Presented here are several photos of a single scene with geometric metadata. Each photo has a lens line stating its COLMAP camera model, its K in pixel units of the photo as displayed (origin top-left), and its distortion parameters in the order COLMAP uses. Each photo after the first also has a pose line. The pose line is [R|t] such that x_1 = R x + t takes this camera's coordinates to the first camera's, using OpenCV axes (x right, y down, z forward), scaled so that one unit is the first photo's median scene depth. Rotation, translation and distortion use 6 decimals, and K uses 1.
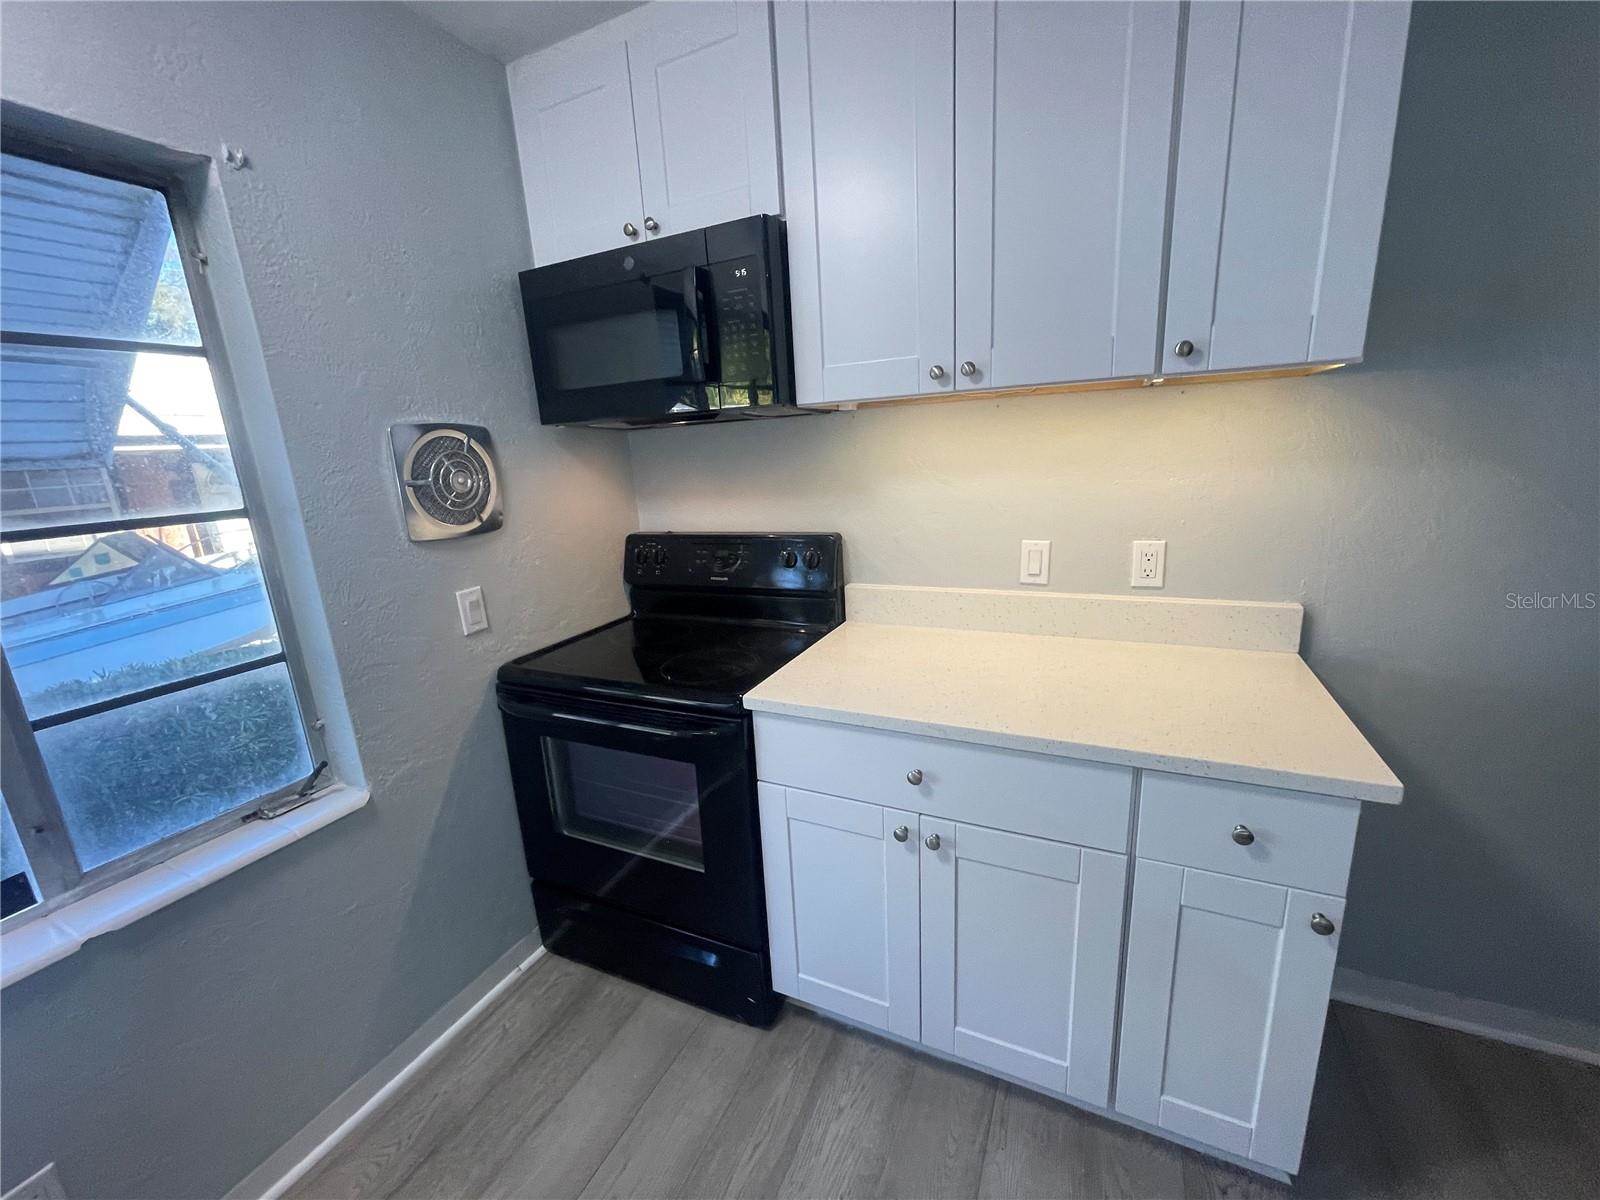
lens RADIAL K [[639.6, 0, 800.0], [0, 639.6, 600.0], [0, 0, 1]] dist [-0.001930, 0.000090]
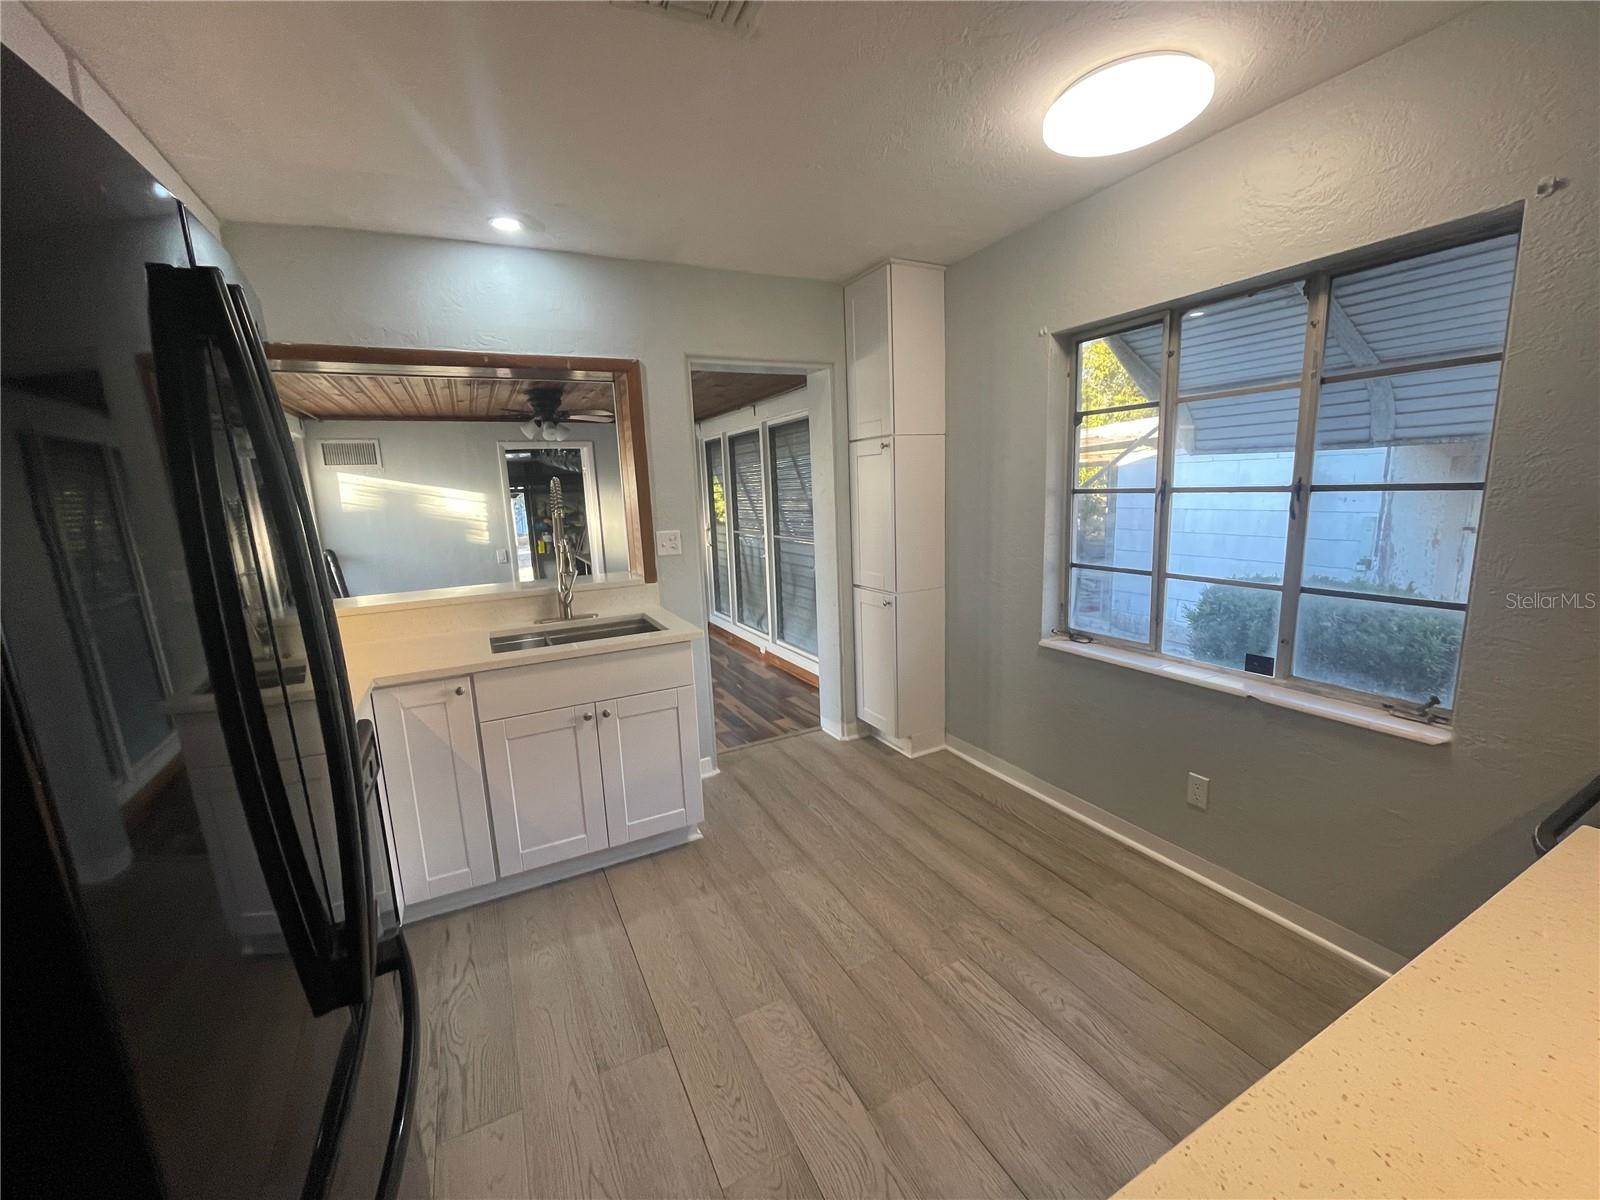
lens RADIAL K [[639.6, 0, 800.0], [0, 639.6, 600.0], [0, 0, 1]] dist [-0.001930, 0.000090]
pose [[-0.601886, 0.217475, -0.768400, 0.995630], [-0.114996, 0.928574, 0.352883, -0.234981], [0.790259, 0.300758, -0.533887, 0.732364]]
